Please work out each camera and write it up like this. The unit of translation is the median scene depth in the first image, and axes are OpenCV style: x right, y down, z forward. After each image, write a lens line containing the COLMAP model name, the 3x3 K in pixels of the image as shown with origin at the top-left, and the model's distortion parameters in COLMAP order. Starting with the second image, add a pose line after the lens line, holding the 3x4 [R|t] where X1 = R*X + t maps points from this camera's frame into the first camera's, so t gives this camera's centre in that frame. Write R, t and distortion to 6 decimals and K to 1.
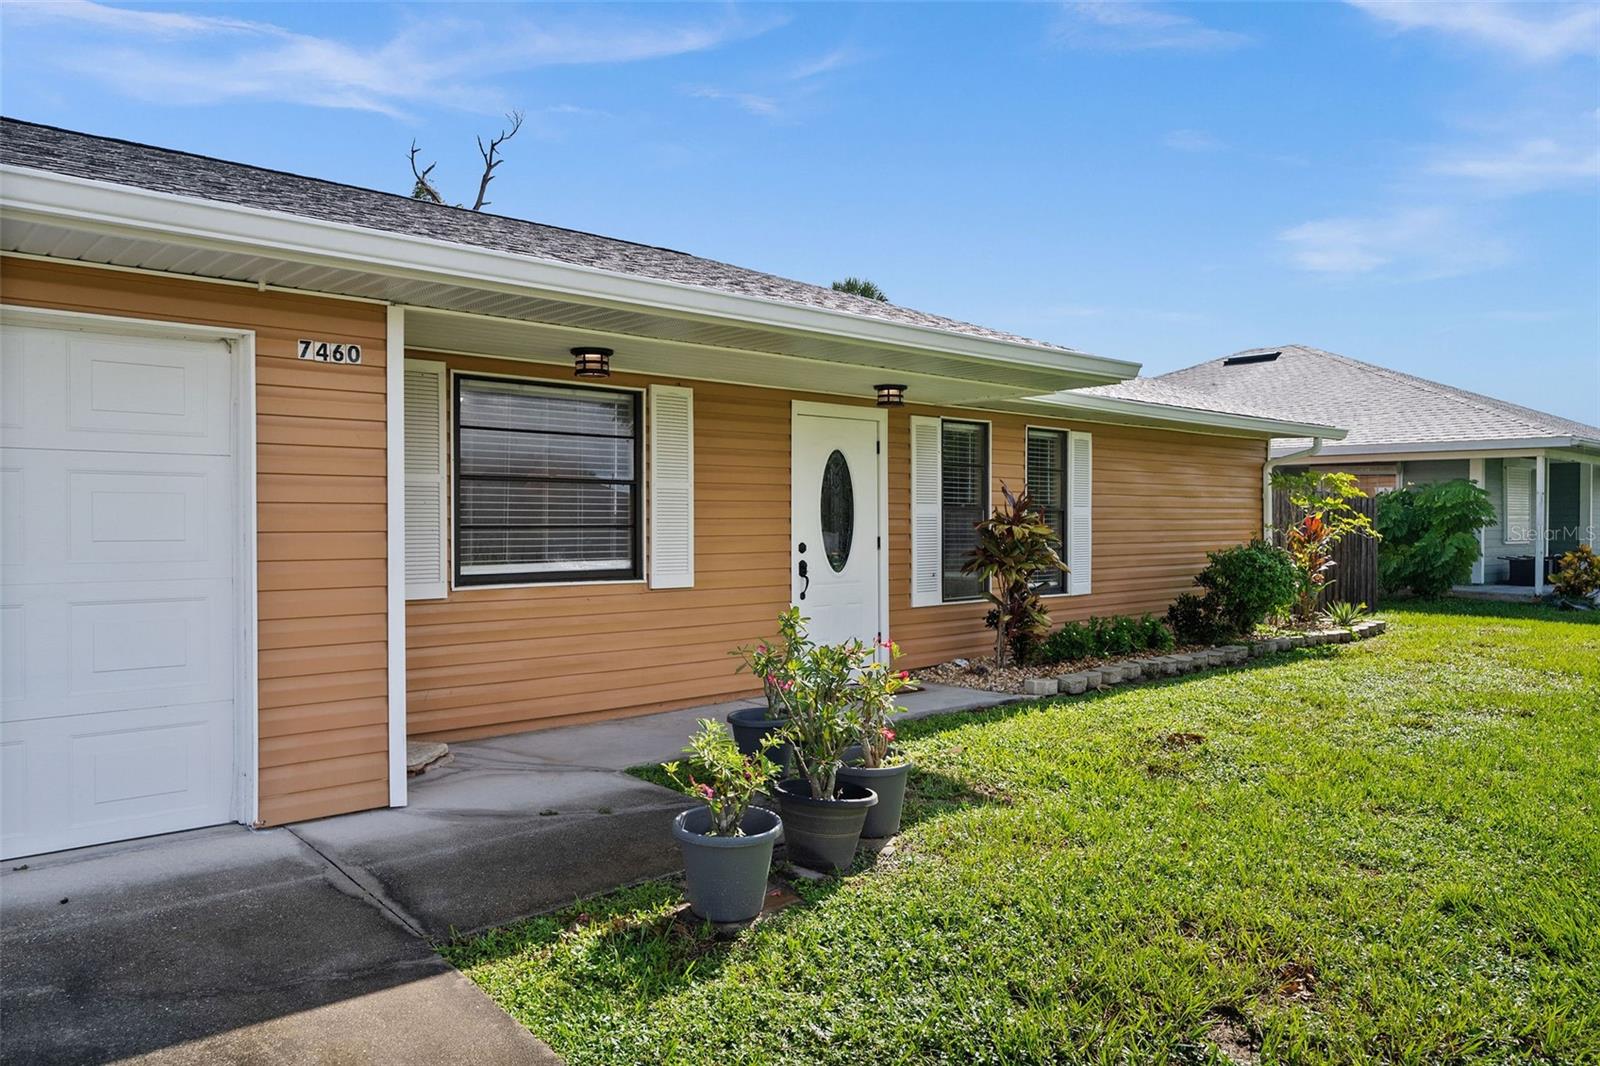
lens RADIAL K [[1113.7, 0, 800.9], [0, 1113.7, 532.4], [0, 0, 1]] dist [0.001950, 0.000787]
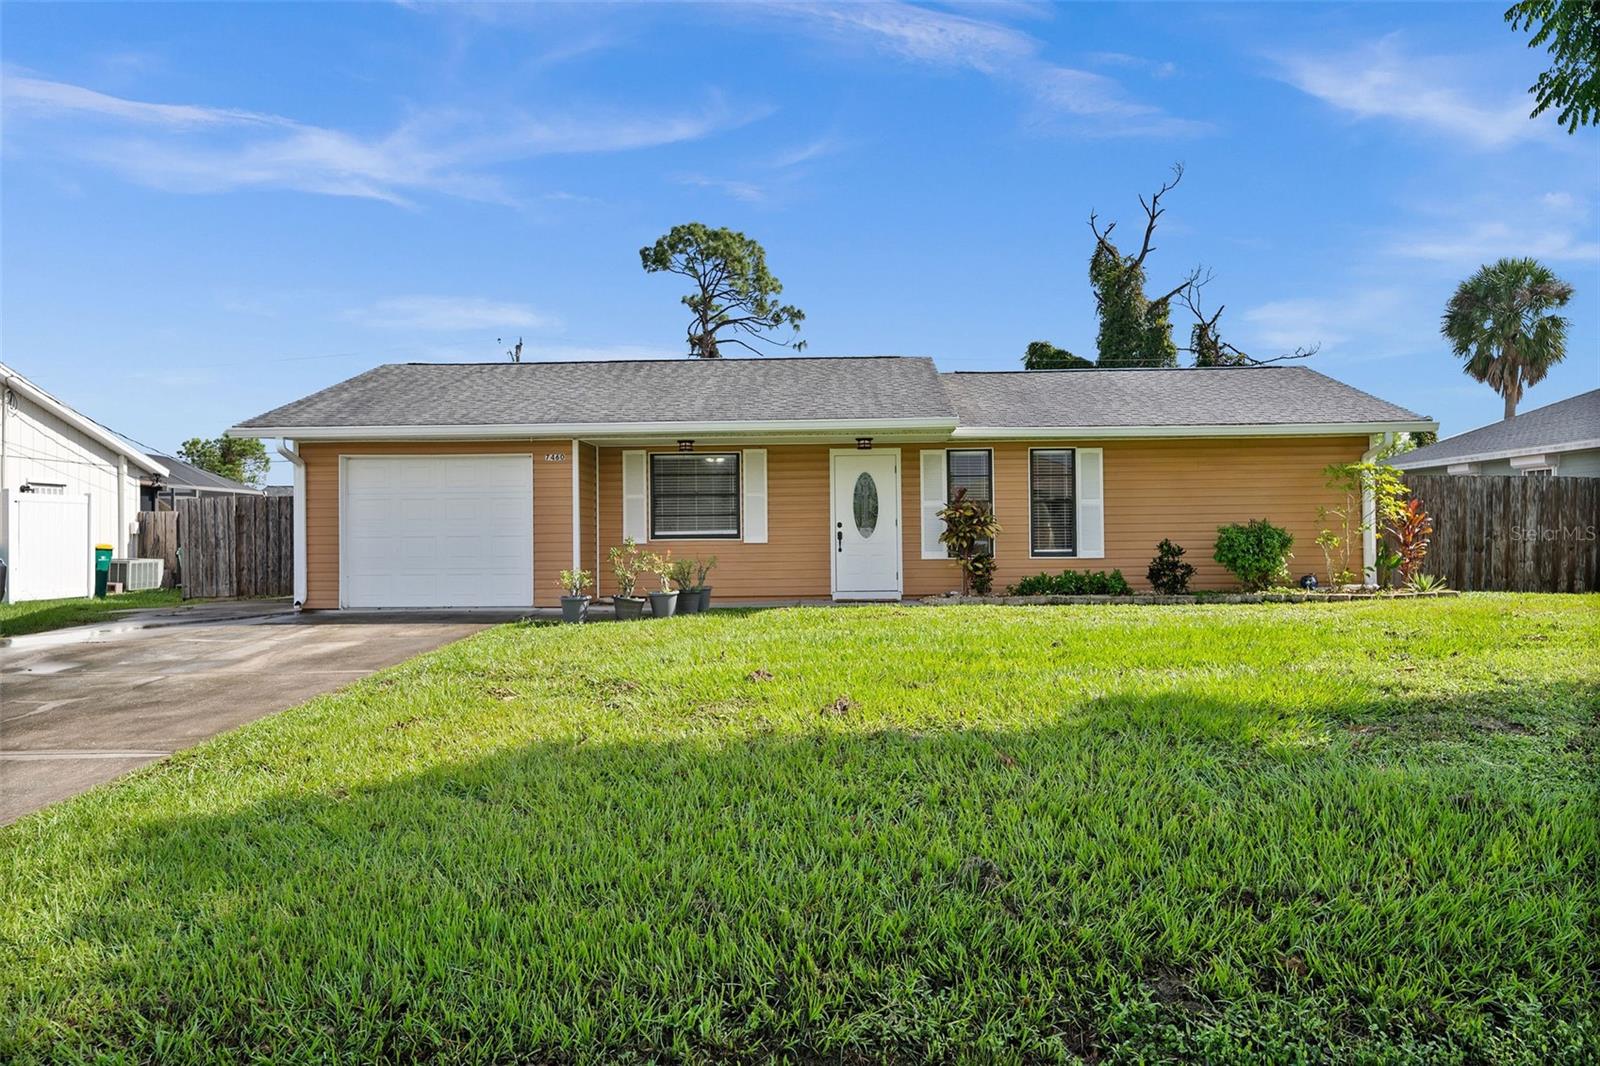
lens RADIAL K [[1113.7, 0, 800.5], [0, 1113.7, 531.9], [0, 0, 1]] dist [0.001950, 0.000787]
pose [[0.706163, -0.006505, -0.708019, 1.315023], [0.002619, 0.999975, -0.006574, 0.038253], [0.708044, 0.002788, 0.706162, -0.405442]]
